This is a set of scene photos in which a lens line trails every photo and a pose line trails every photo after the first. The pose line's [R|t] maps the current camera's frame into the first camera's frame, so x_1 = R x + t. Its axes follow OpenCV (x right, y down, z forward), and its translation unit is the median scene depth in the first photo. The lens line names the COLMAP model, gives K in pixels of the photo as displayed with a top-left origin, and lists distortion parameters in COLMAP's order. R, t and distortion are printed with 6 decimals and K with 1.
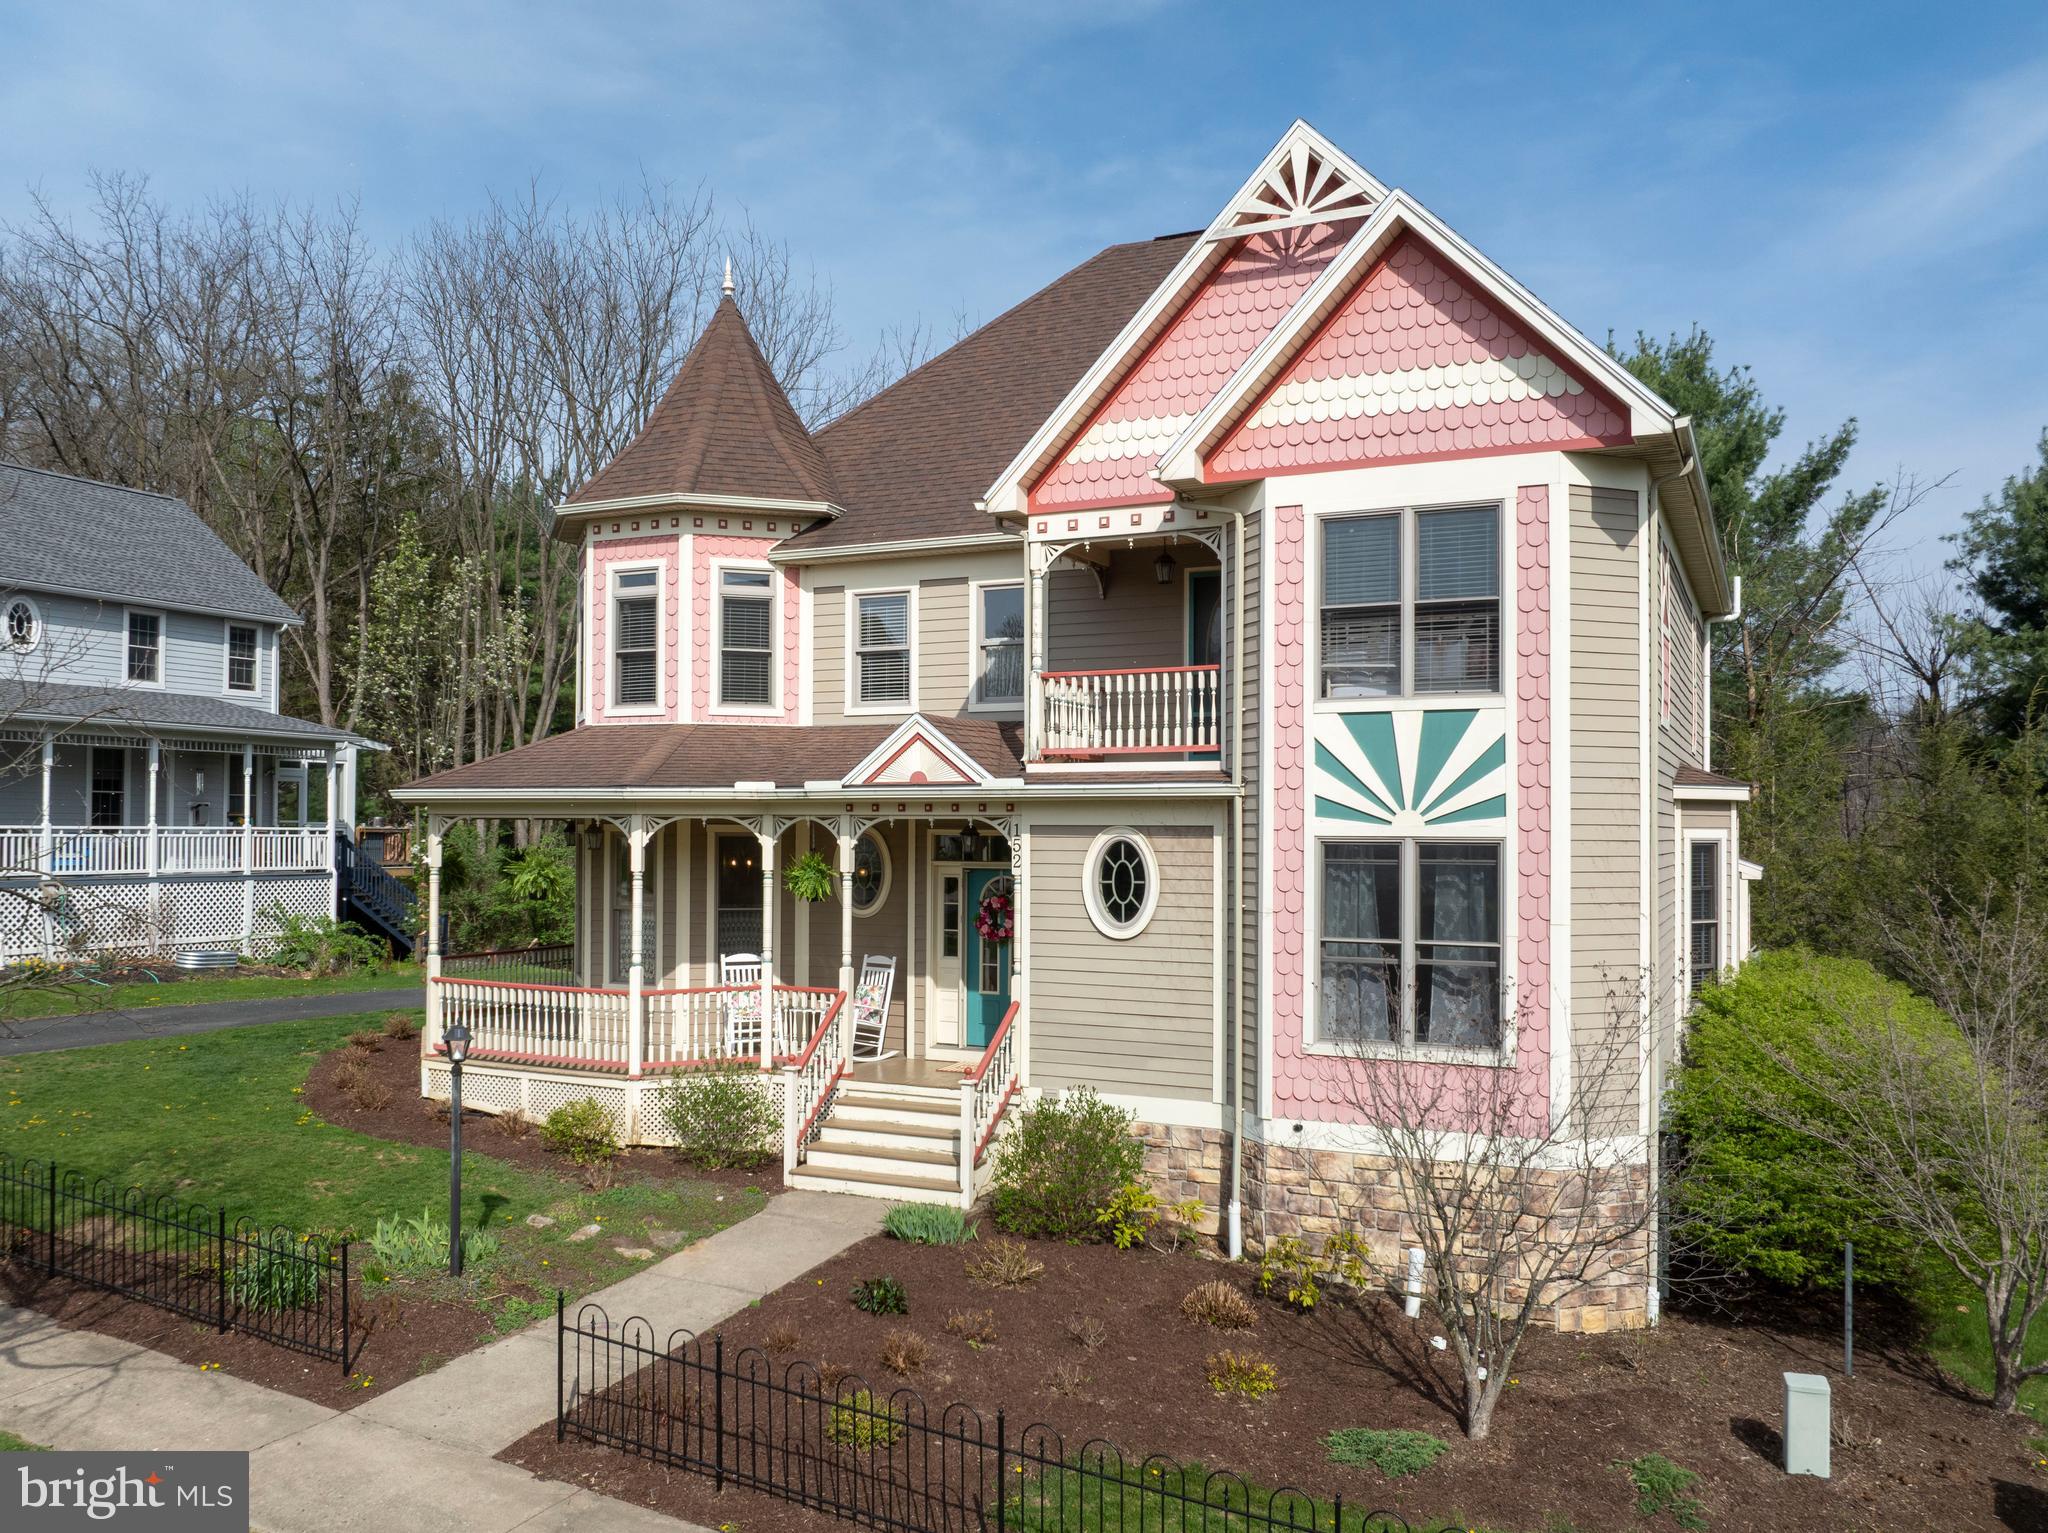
lens RADIAL K [[1643.6, 0, 970.2], [0, 1643.6, 800.5], [0, 0, 1]] dist [-0.035098, 0.000485]
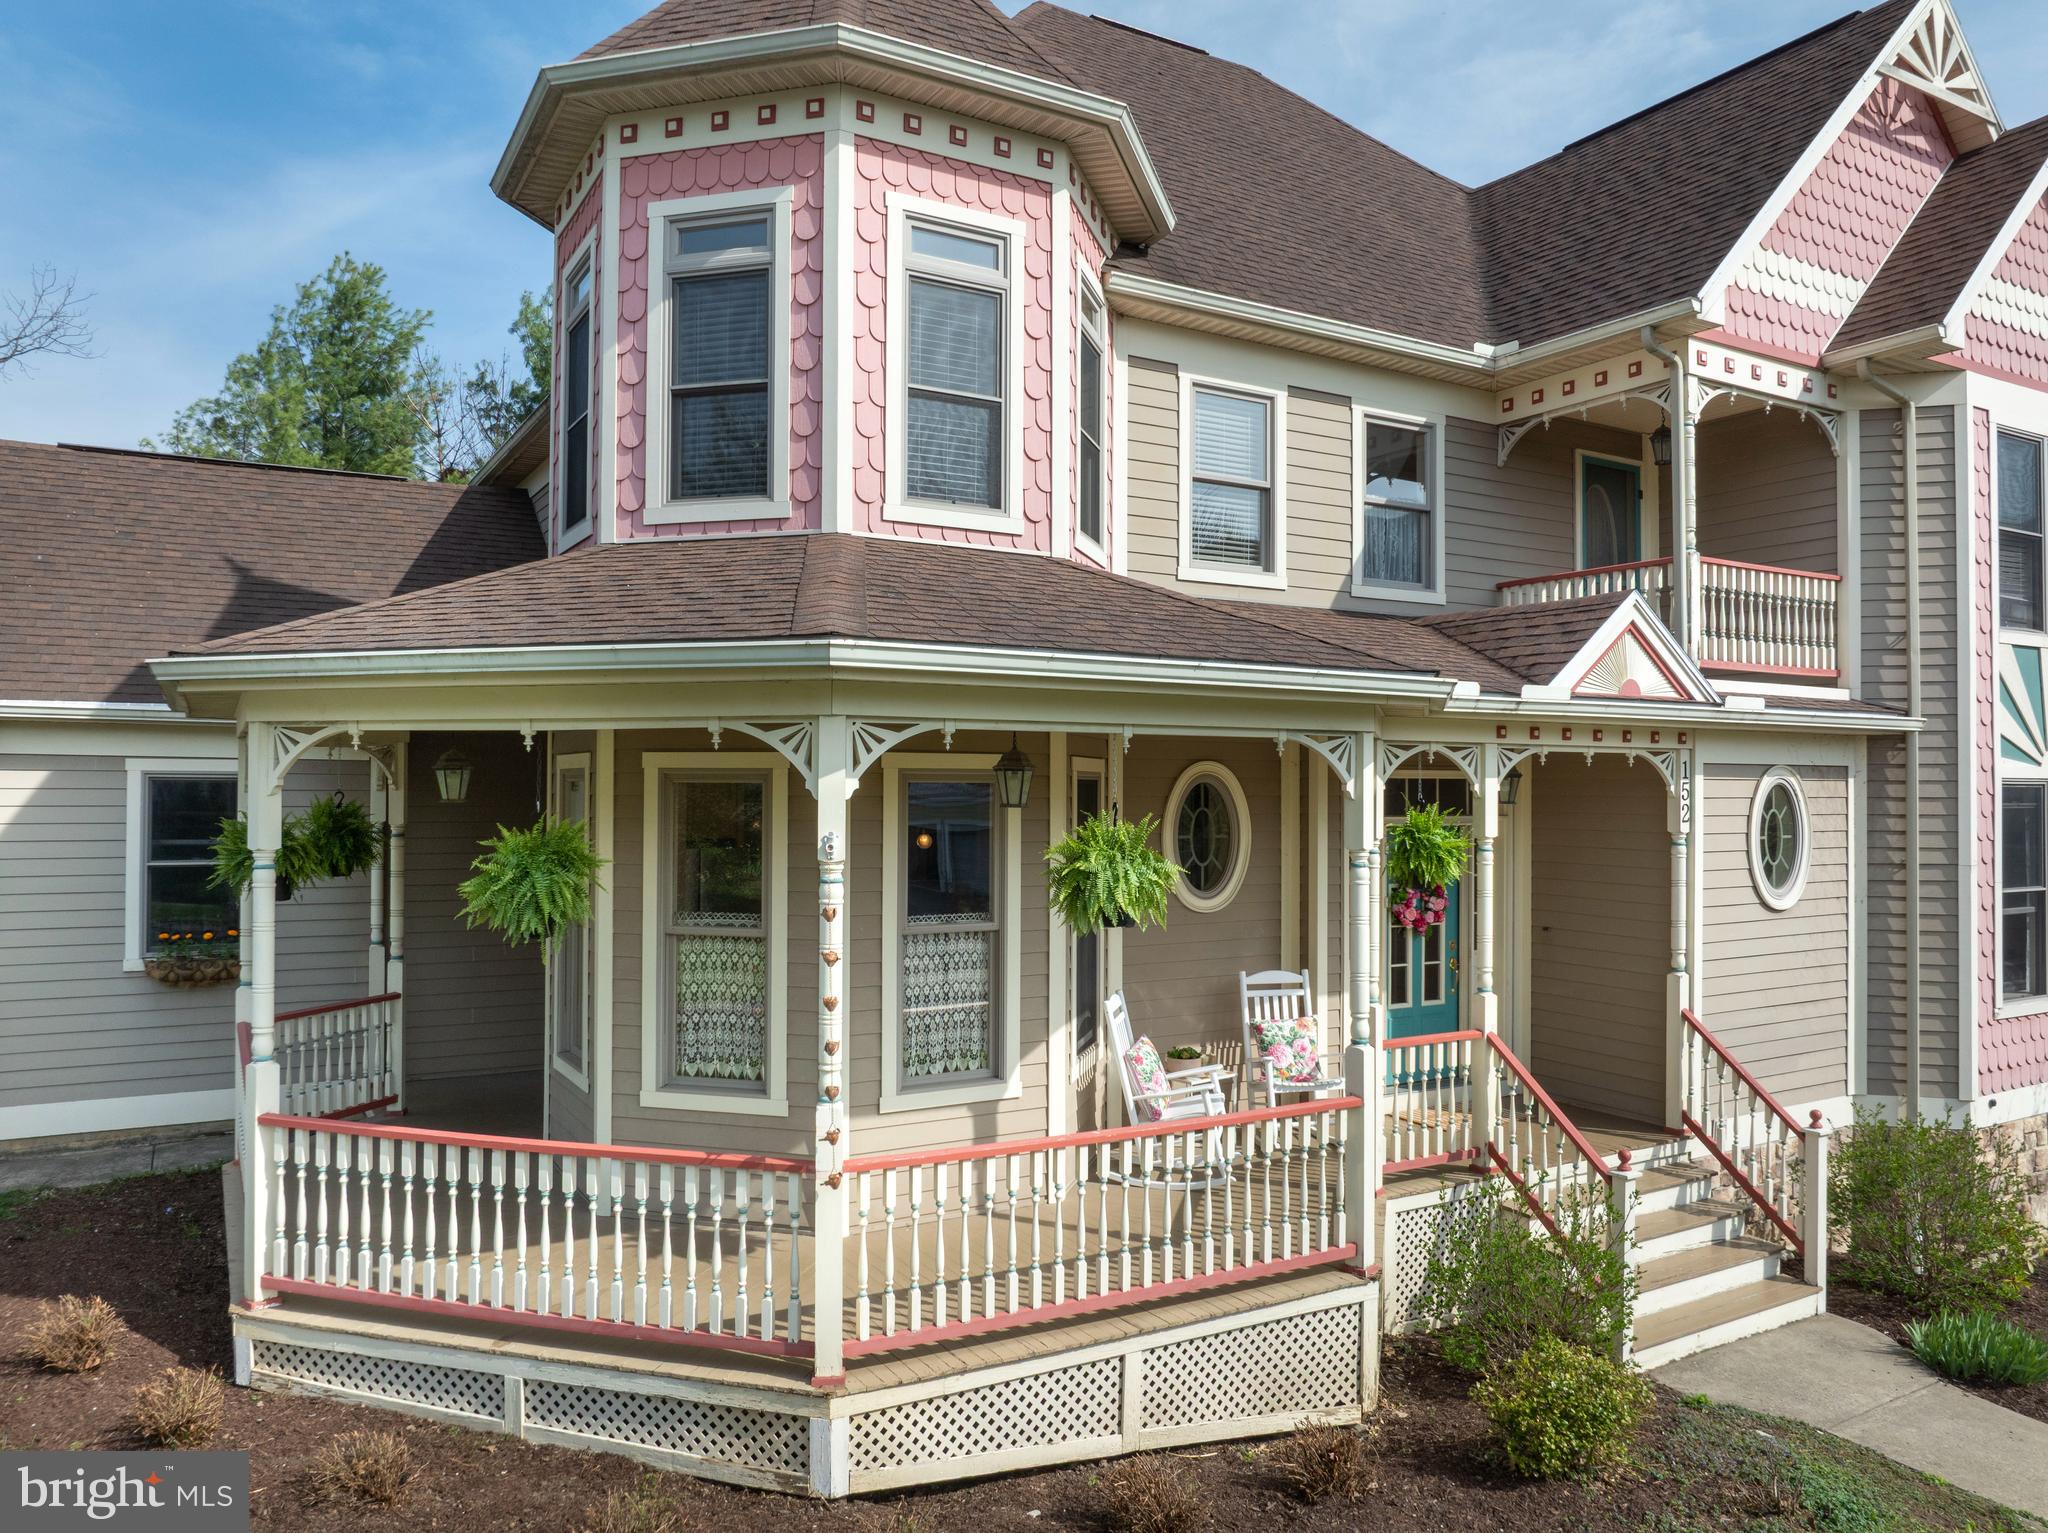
lens RADIAL K [[1441.4, 0, 1029.1], [0, 1441.4, 767.4], [0, 0, 1]] dist [-0.042880, 0.008736]
pose [[0.548036, 0.010015, 0.836395, -0.617215], [-0.015994, 0.999871, -0.001493, 0.021330], [-0.836302, -0.012559, 0.548126, 0.852793]]
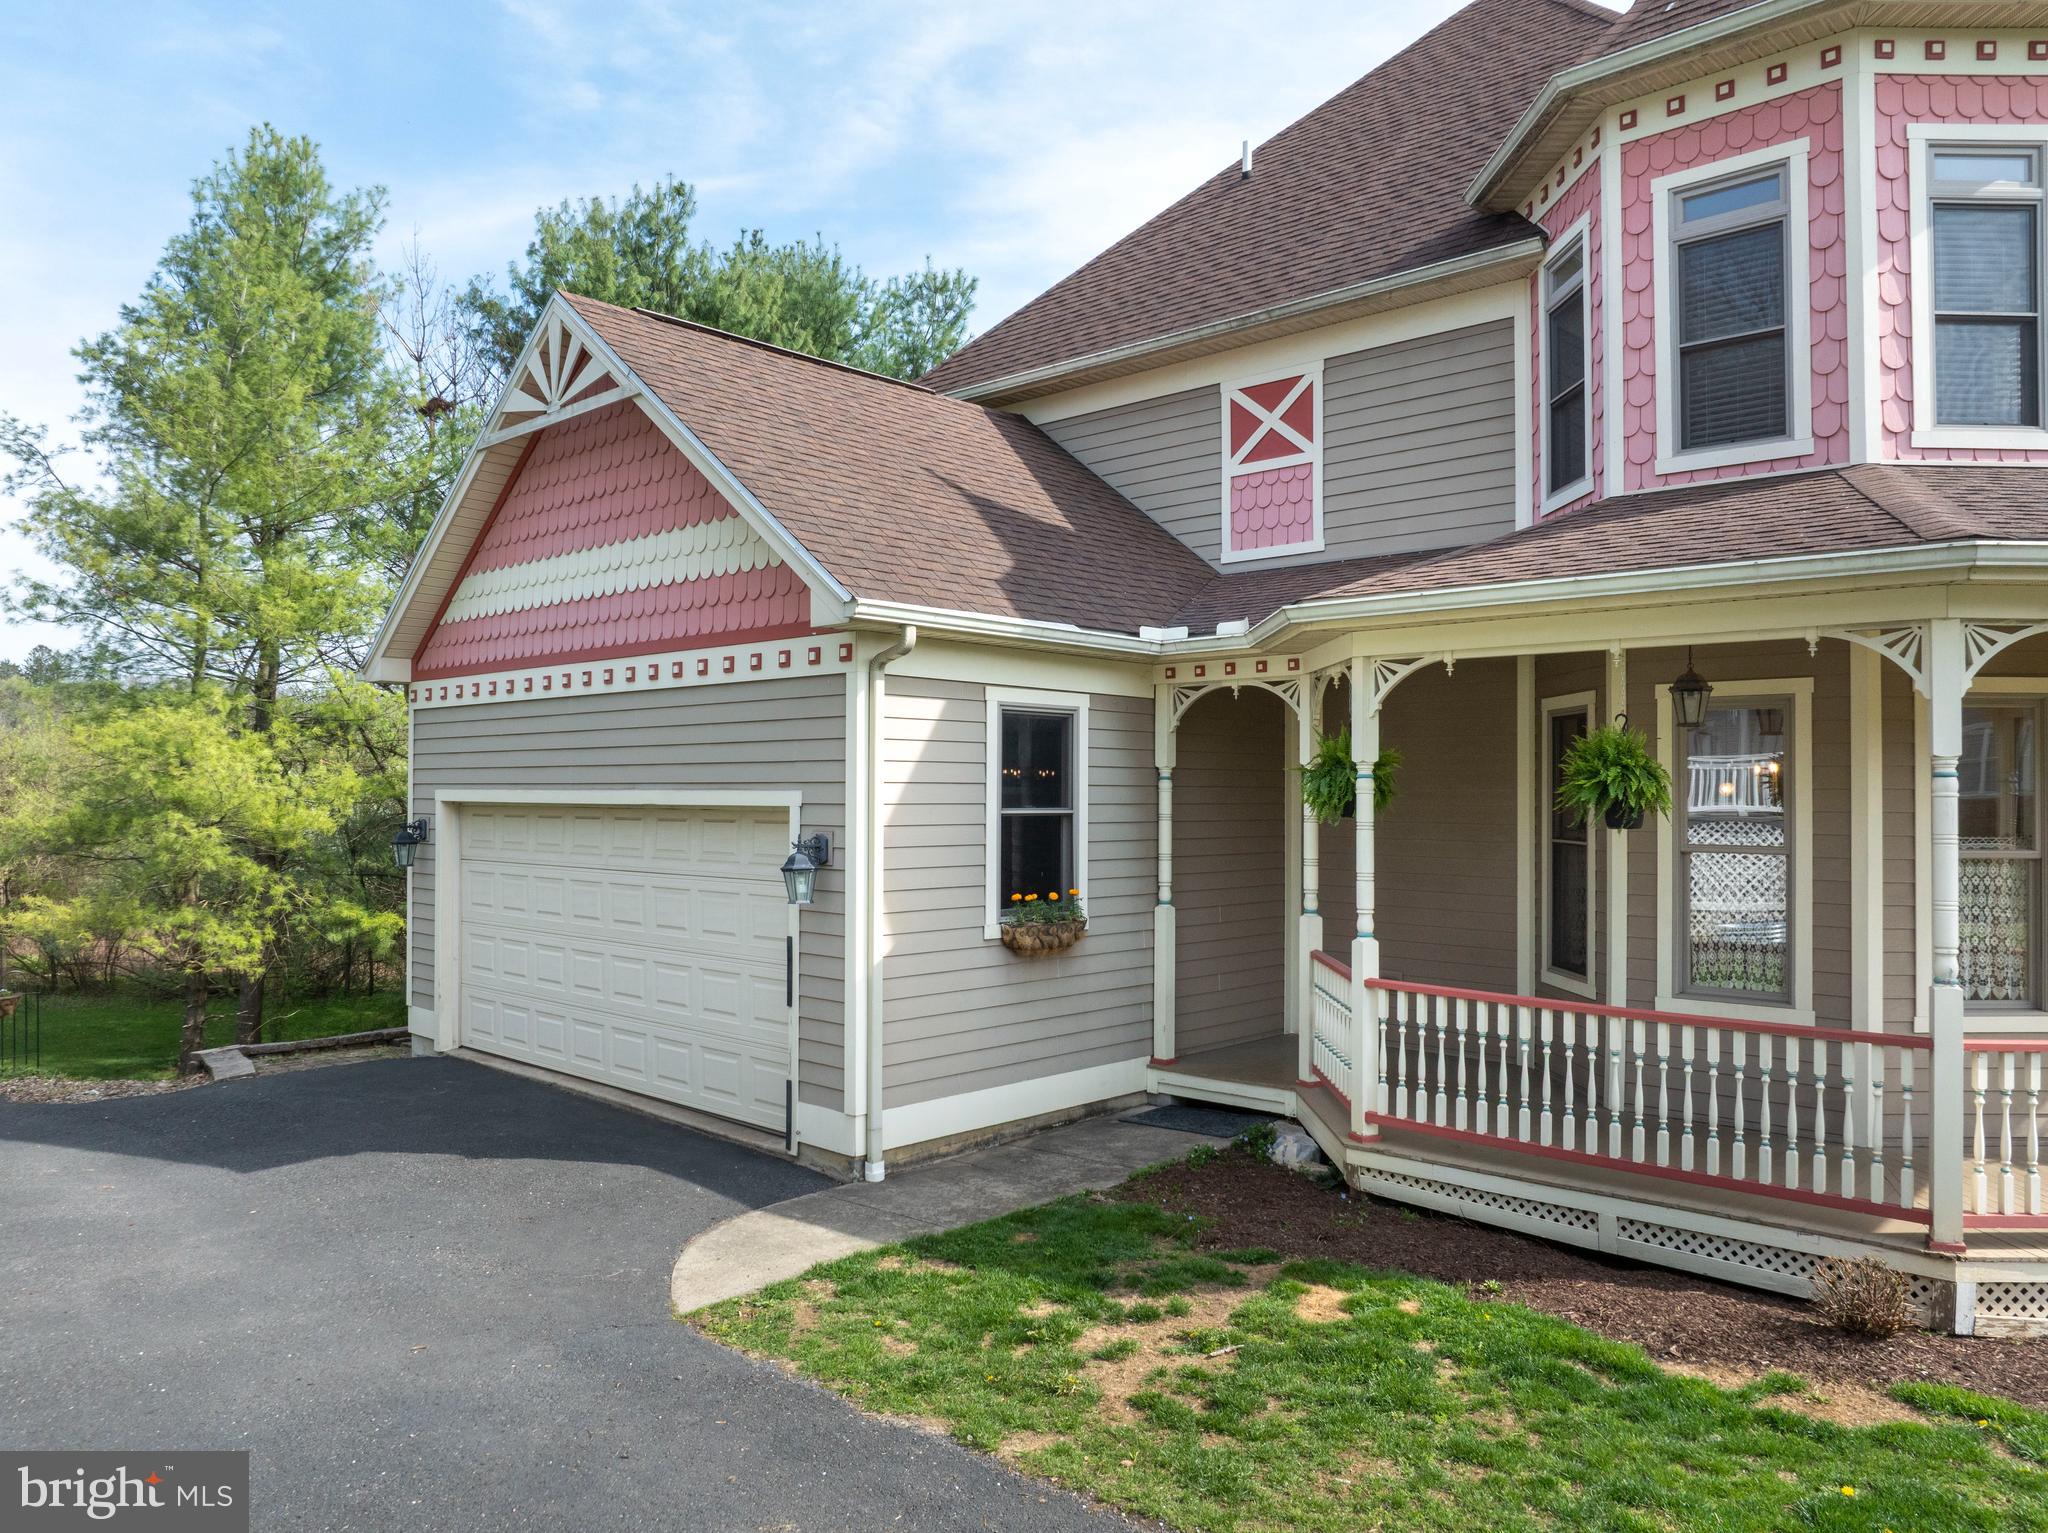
lens RADIAL K [[1441.4, 0, 1039.3], [0, 1441.4, 773.0], [0, 0, 1]] dist [-0.042880, 0.008736]
pose [[0.287155, 0.007249, 0.957857, -0.817169], [-0.019903, 0.999801, -0.001600, 0.055606], [-0.957677, -0.018605, 0.287242, 1.358033]]
